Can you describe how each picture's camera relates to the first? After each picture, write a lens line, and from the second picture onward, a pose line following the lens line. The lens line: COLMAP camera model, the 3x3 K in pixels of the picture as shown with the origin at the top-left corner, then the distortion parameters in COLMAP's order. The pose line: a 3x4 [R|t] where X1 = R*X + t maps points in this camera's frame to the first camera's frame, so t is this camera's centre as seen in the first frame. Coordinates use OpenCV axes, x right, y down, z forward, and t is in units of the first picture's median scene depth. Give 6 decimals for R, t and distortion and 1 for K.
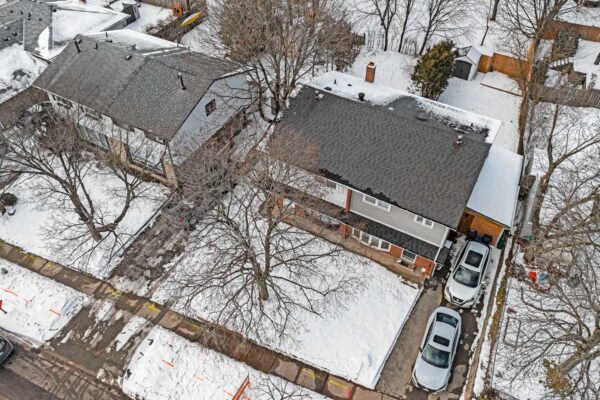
lens RADIAL K [[476.8, 0, 299.5], [0, 476.8, 199.3], [0, 0, 1]] dist [-0.030824, 0.004214]
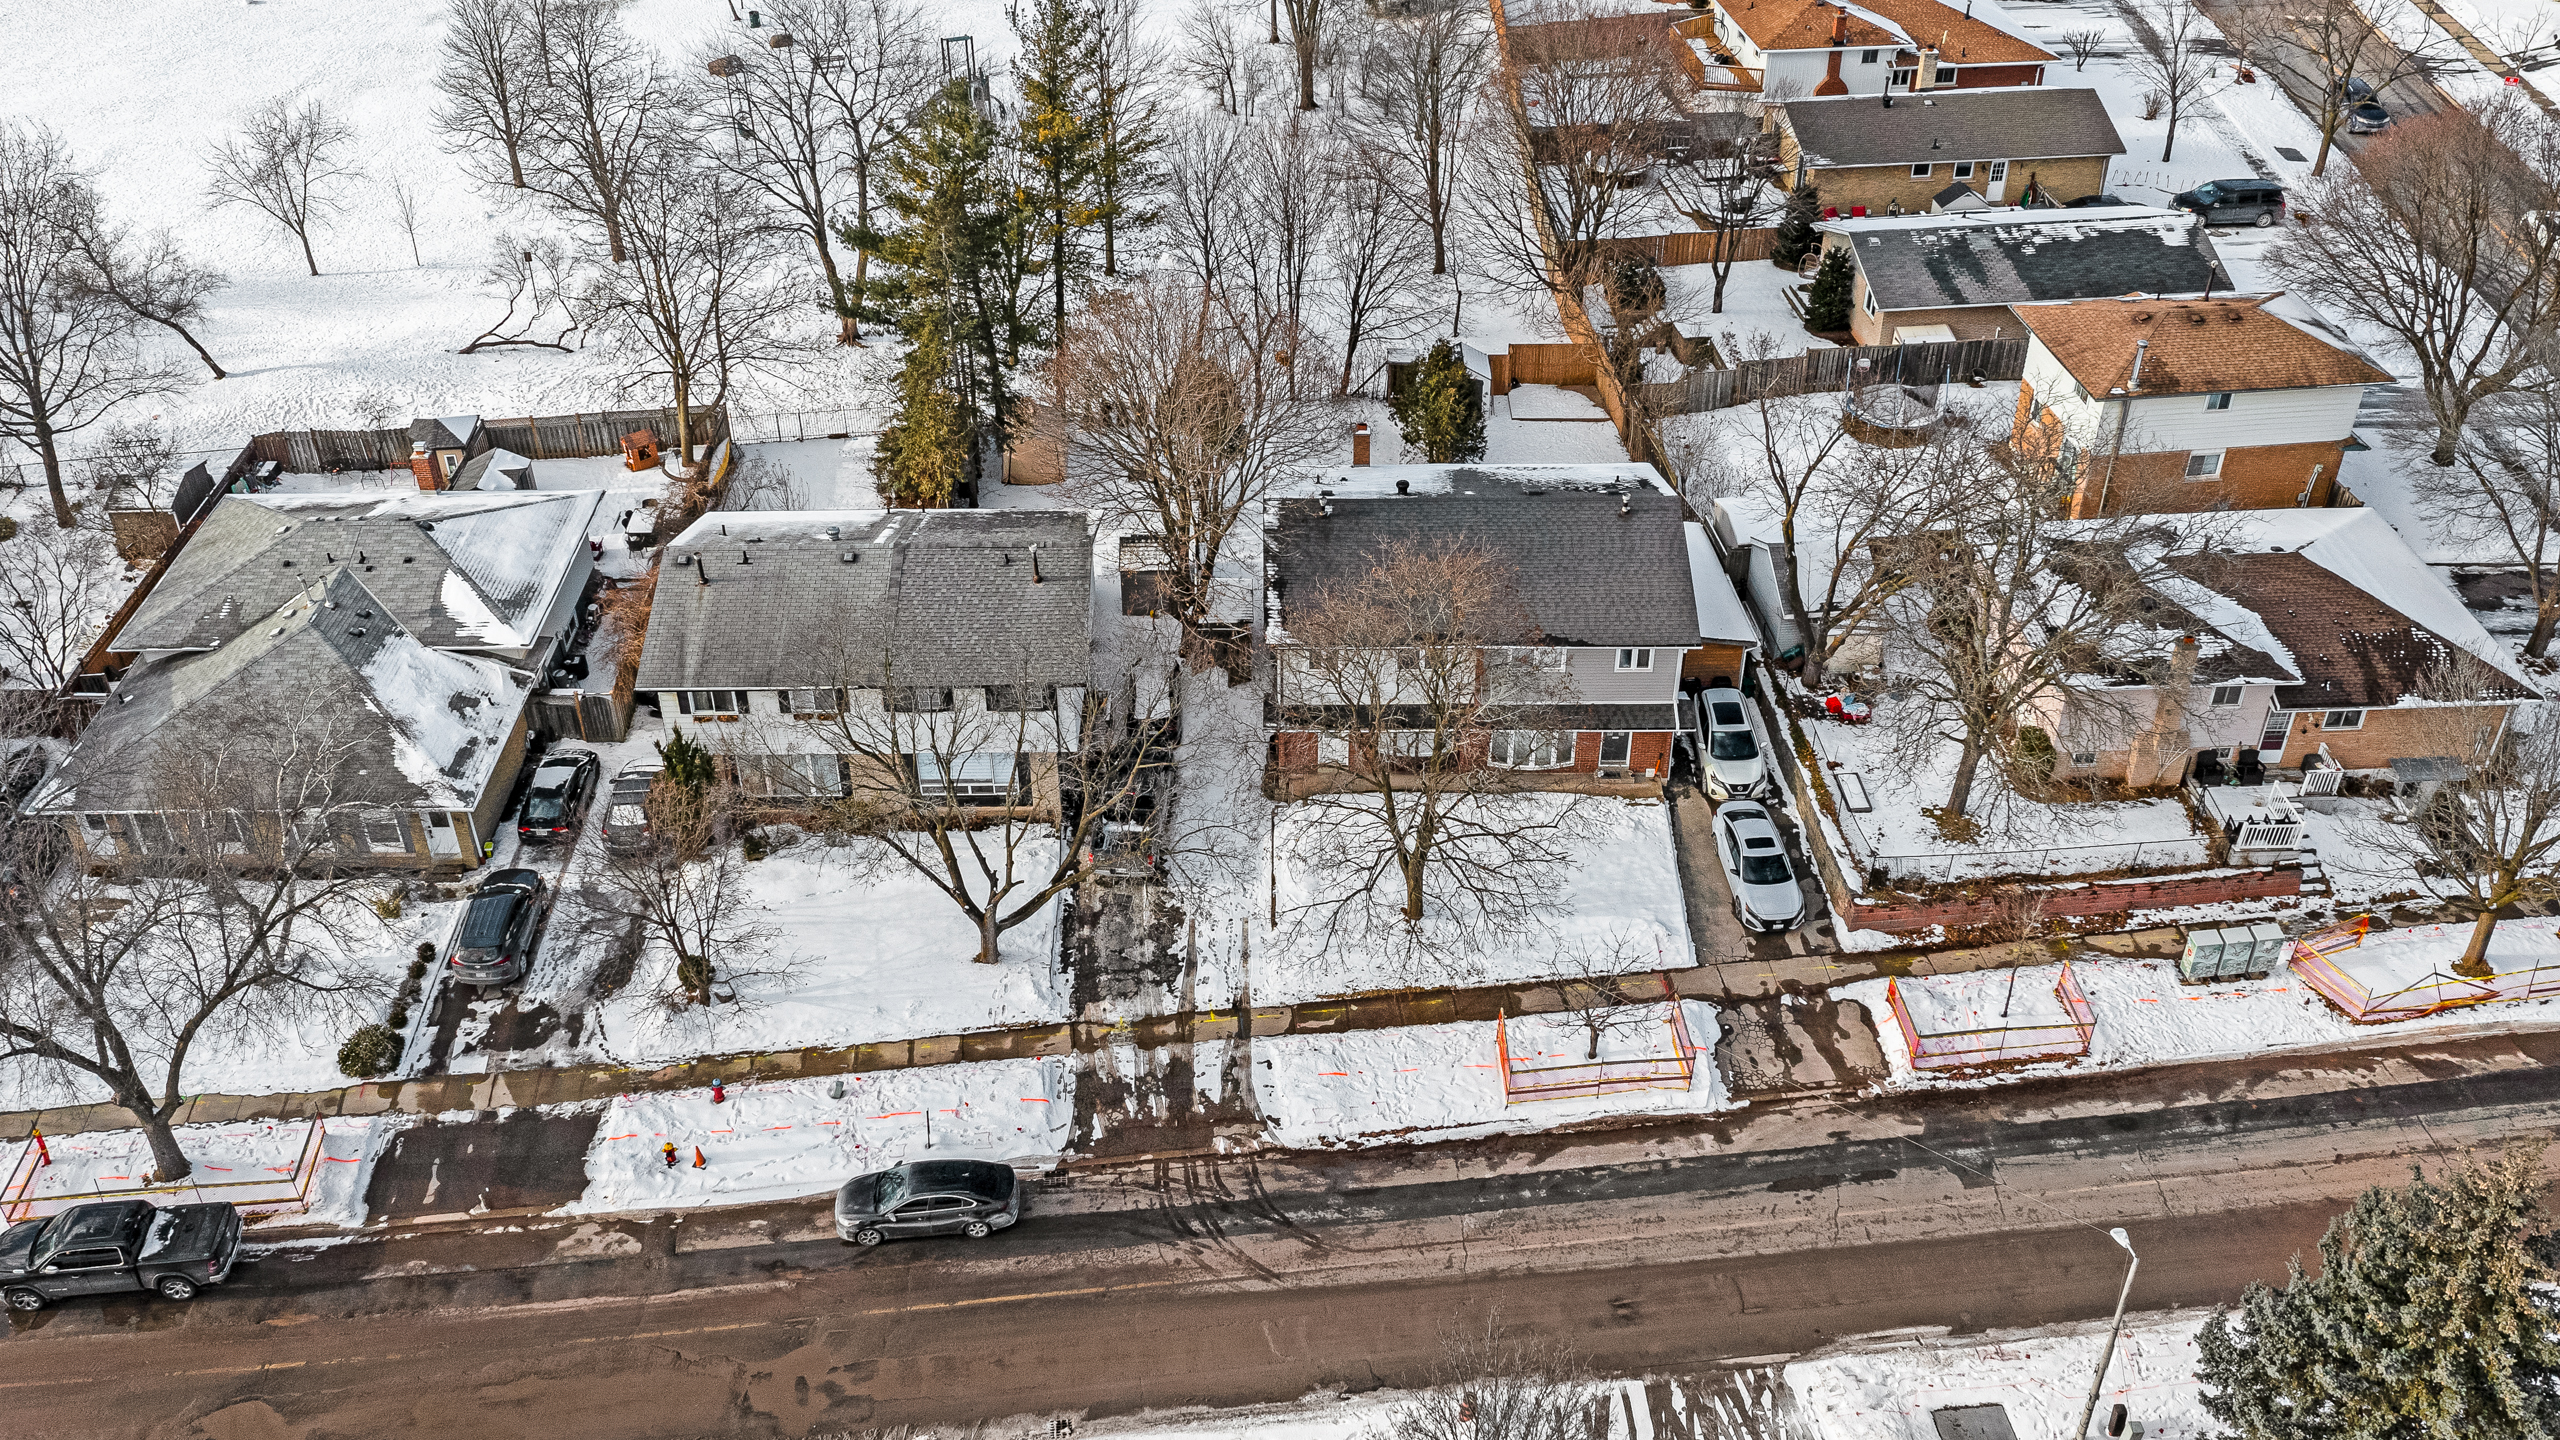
lens RADIAL K [[2176.5, 0, 1270.0], [0, 2176.5, 712.2], [0, 0, 1]] dist [-0.029133, -0.010501]
pose [[0.873378, -0.298806, 0.384612, -0.978257], [0.363345, 0.925607, -0.105978, 0.194510], [-0.324333, 0.232306, 0.916974, -1.005254]]
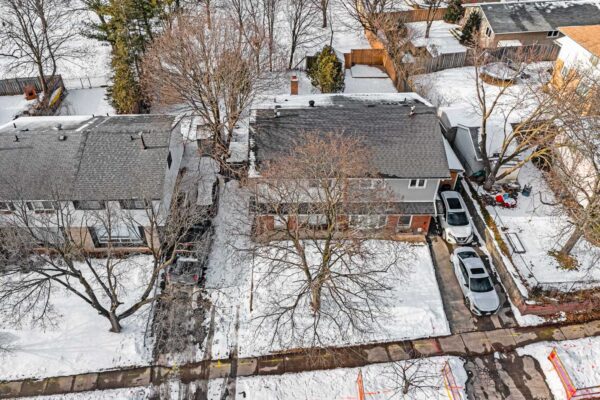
lens RADIAL K [[476.8, 0, 271.0], [0, 476.8, 209.5], [0, 0, 1]] dist [-0.030824, 0.004214]
pose [[0.880386, -0.343834, 0.326649, -0.422667], [0.366277, 0.930473, -0.007768, -0.017326], [-0.301267, 0.126483, 0.945114, 0.029595]]
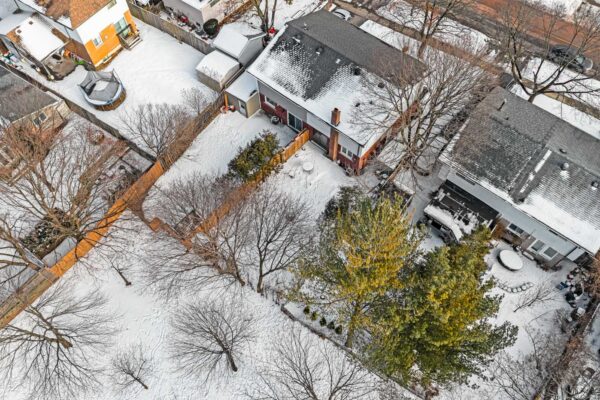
lens RADIAL K [[476.8, 0, 300.8], [0, 476.8, 198.8], [0, 0, 1]] dist [-0.030824, 0.004214]
pose [[-0.982900, -0.162059, 0.087435, 0.120911], [0.128238, -0.261666, 0.956601, -1.686586], [-0.132147, 0.951456, 0.277974, 1.067845]]
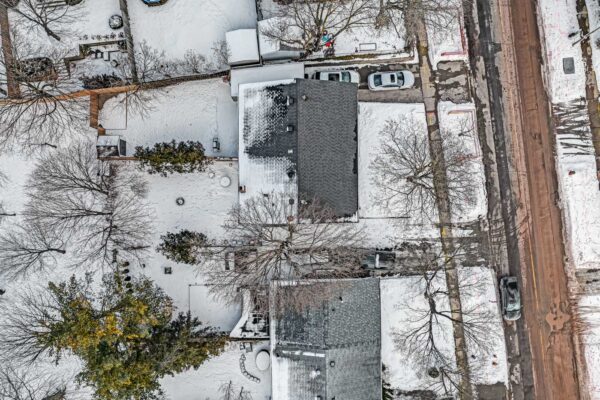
lens RADIAL K [[476.8, 0, 298.6], [0, 476.8, 204.1], [0, 0, 1]] dist [-0.030824, 0.004214]
pose [[-0.500522, -0.865681, -0.008605, 0.061498], [0.617319, -0.363856, 0.697514, -1.277616], [-0.606956, 0.343810, 0.716519, 0.036695]]
